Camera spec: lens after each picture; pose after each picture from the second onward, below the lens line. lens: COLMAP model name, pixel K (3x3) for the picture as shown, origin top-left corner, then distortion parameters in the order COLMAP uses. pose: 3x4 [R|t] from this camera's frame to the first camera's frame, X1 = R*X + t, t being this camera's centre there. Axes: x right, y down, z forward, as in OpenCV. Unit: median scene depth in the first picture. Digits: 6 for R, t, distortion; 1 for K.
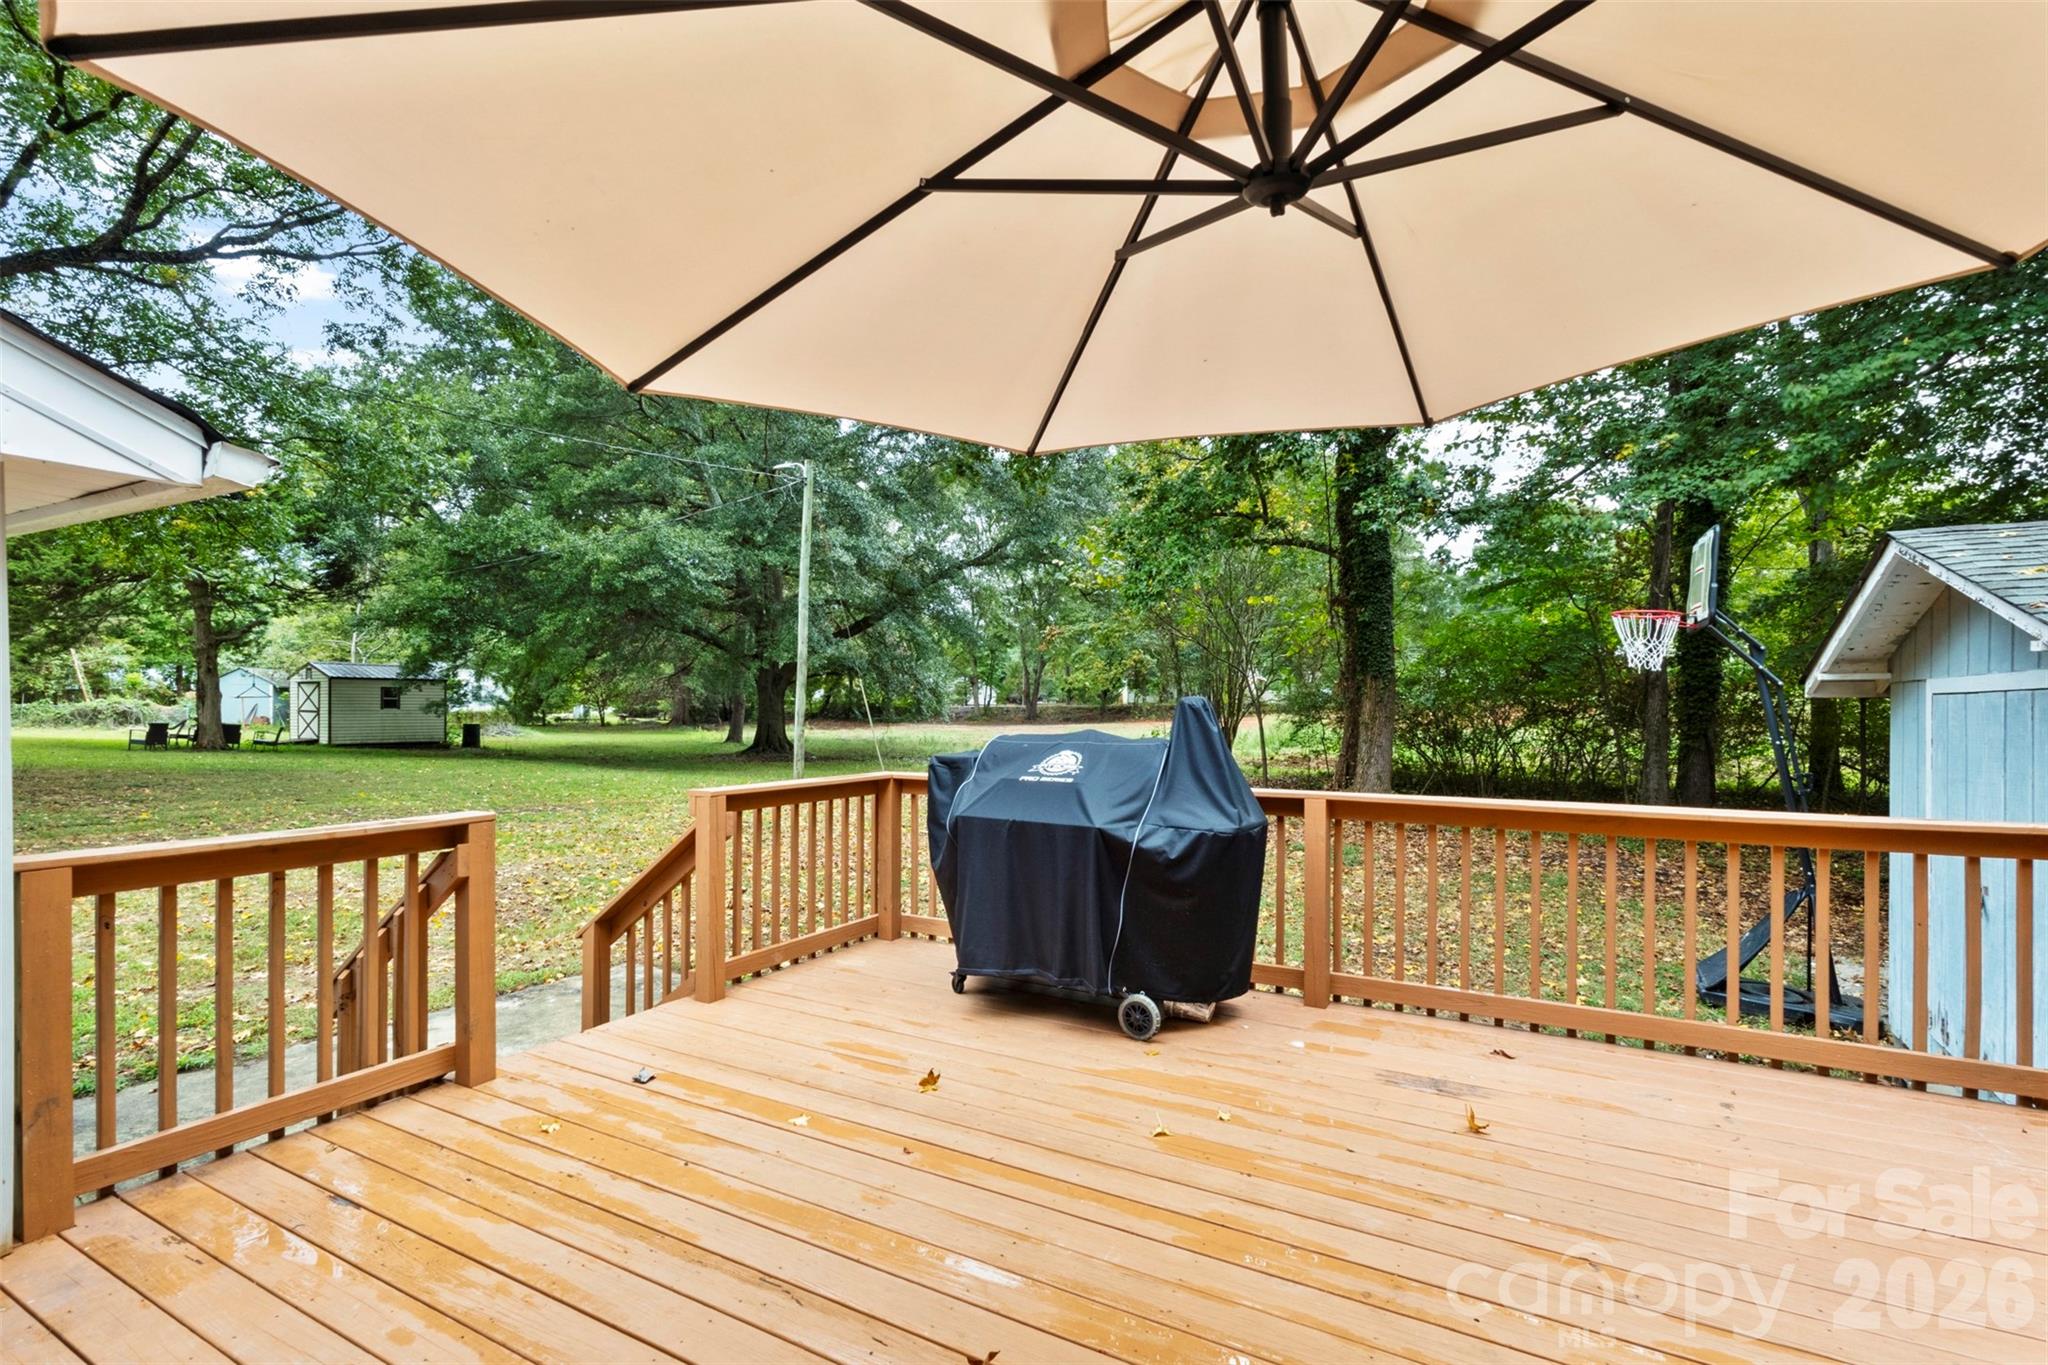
lens RADIAL K [[953.5, 0, 1028.0], [0, 953.5, 697.0], [0, 0, 1]] dist [0.006186, 0.001425]
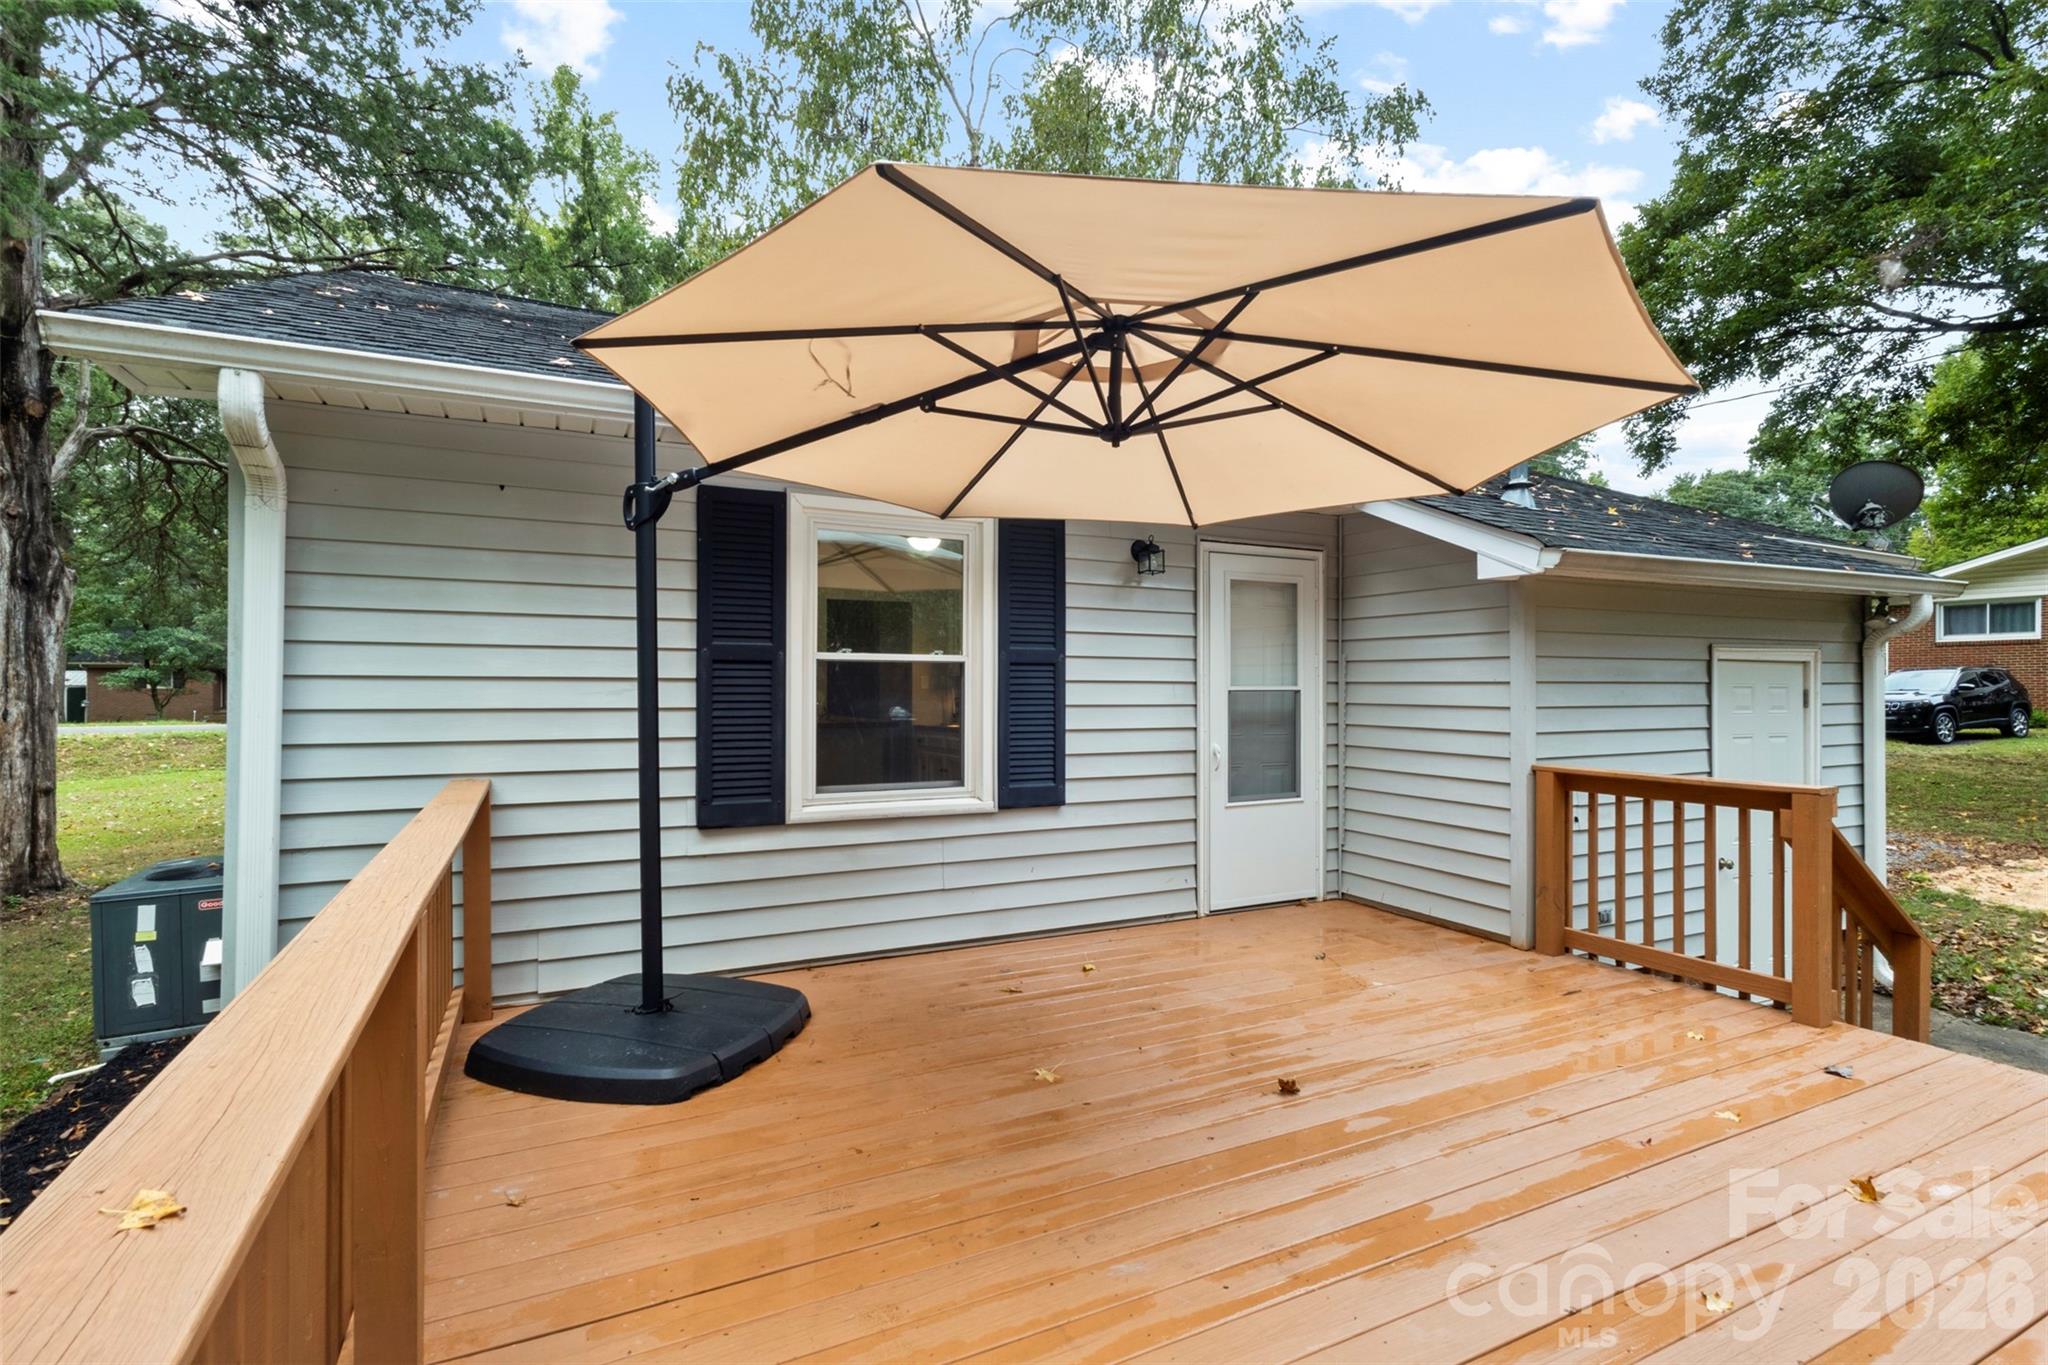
lens RADIAL K [[953.5, 0, 1012.9], [0, 953.5, 698.7], [0, 0, 1]] dist [0.006186, 0.001425]
pose [[-0.566629, 0.006632, -0.823947, 0.502101], [0.001921, 0.999976, 0.006728, 0.006082], [0.823971, 0.002229, -0.566627, 0.491693]]
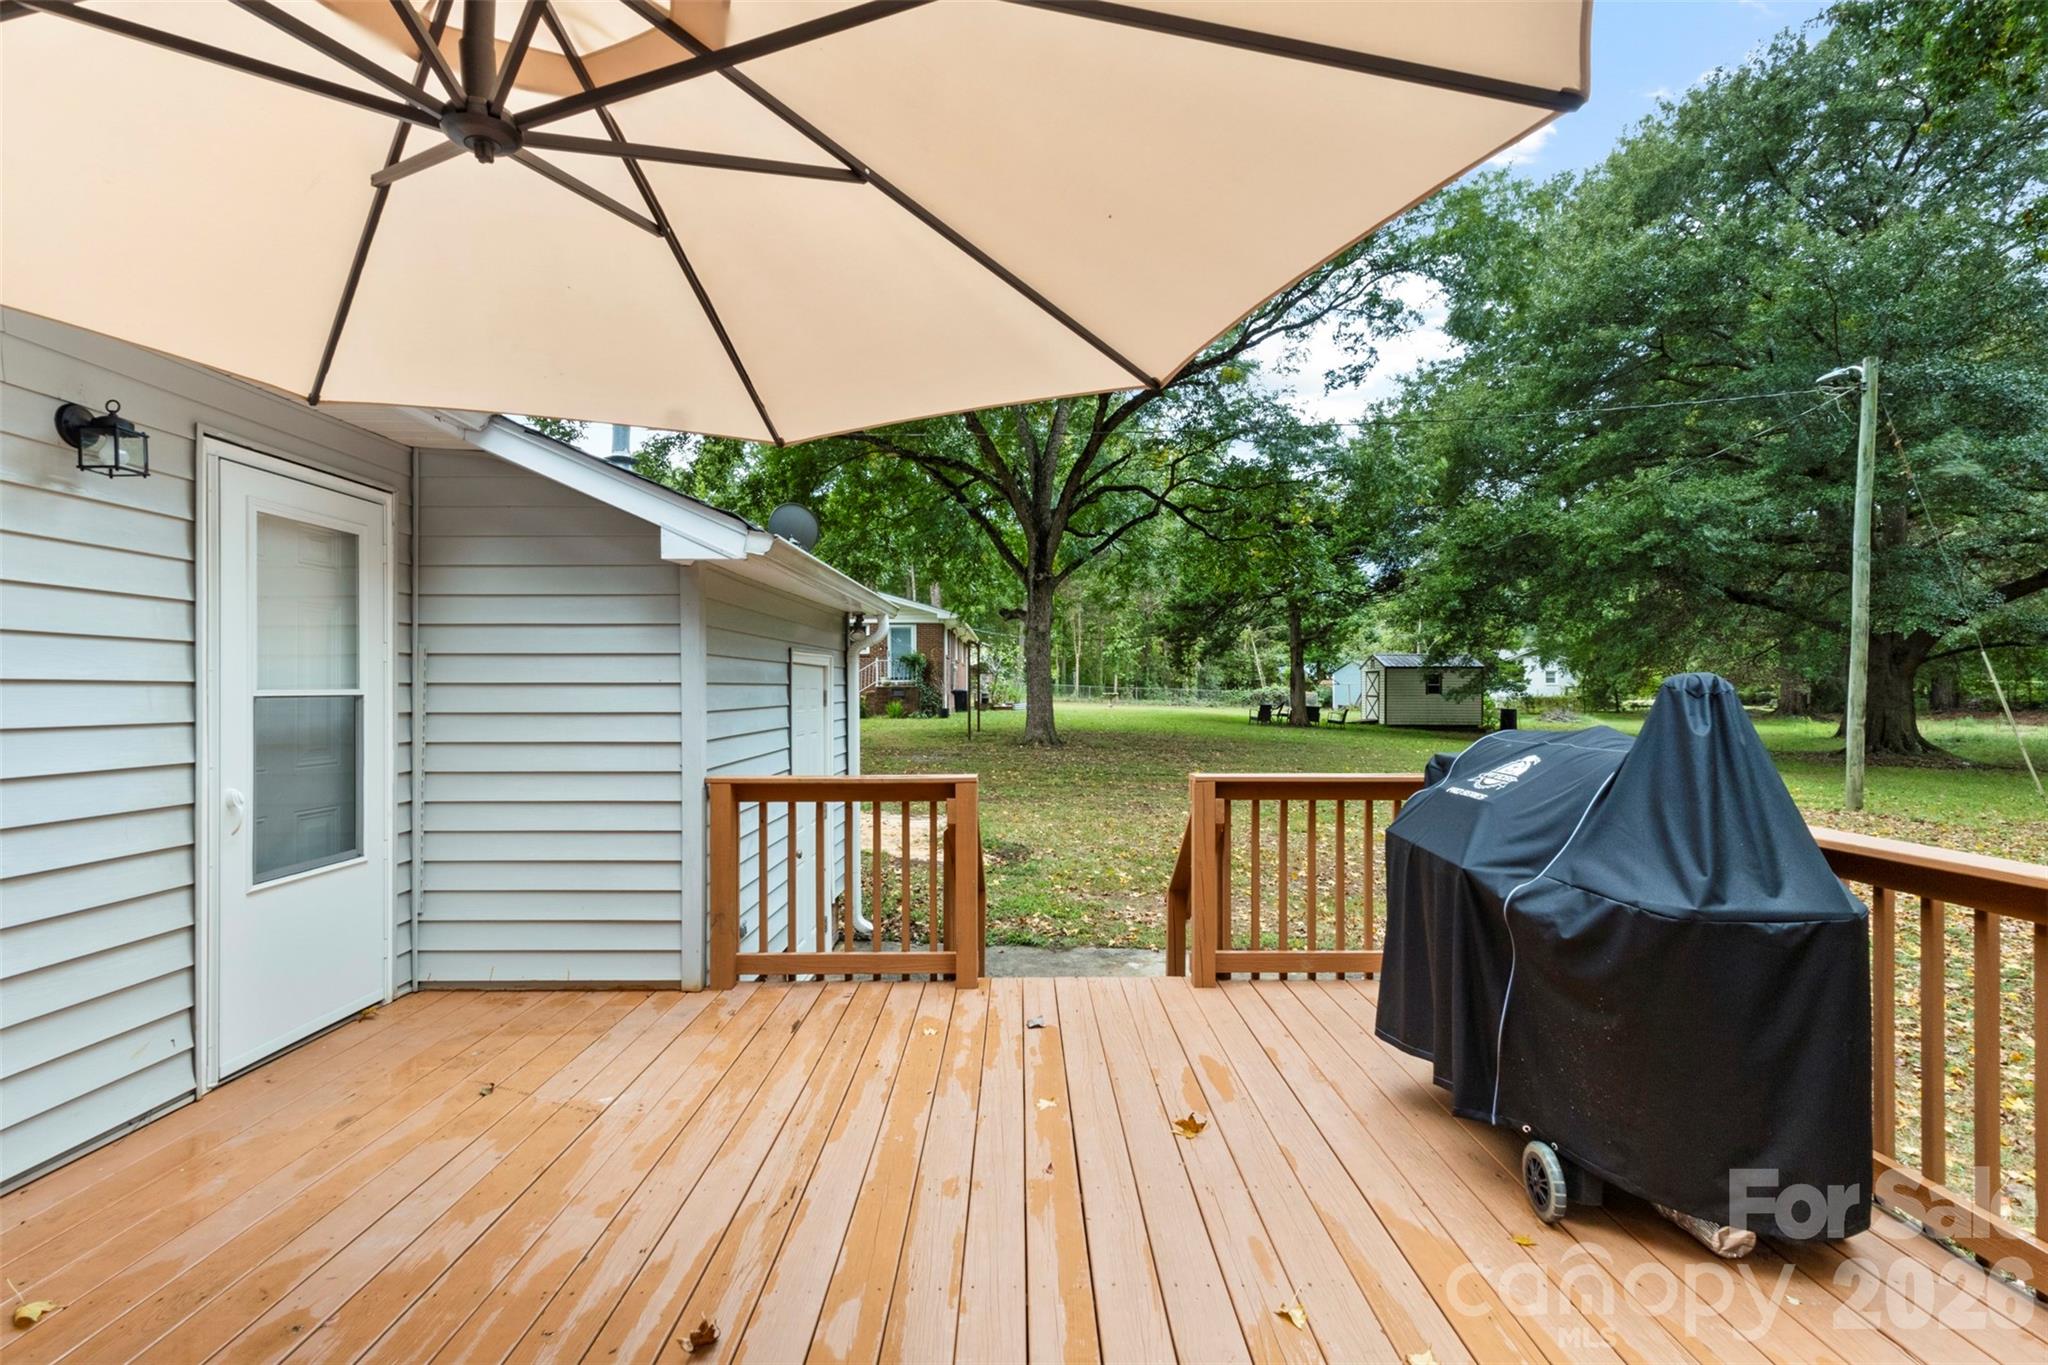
lens RADIAL K [[953.5, 0, 1034.7], [0, 953.5, 680.2], [0, 0, 1]] dist [0.006186, 0.001425]
pose [[0.493812, -0.012015, -0.869486, 0.325510], [0.009652, 0.999919, -0.008336, 0.004302], [0.869515, -0.004276, 0.493888, 0.257371]]
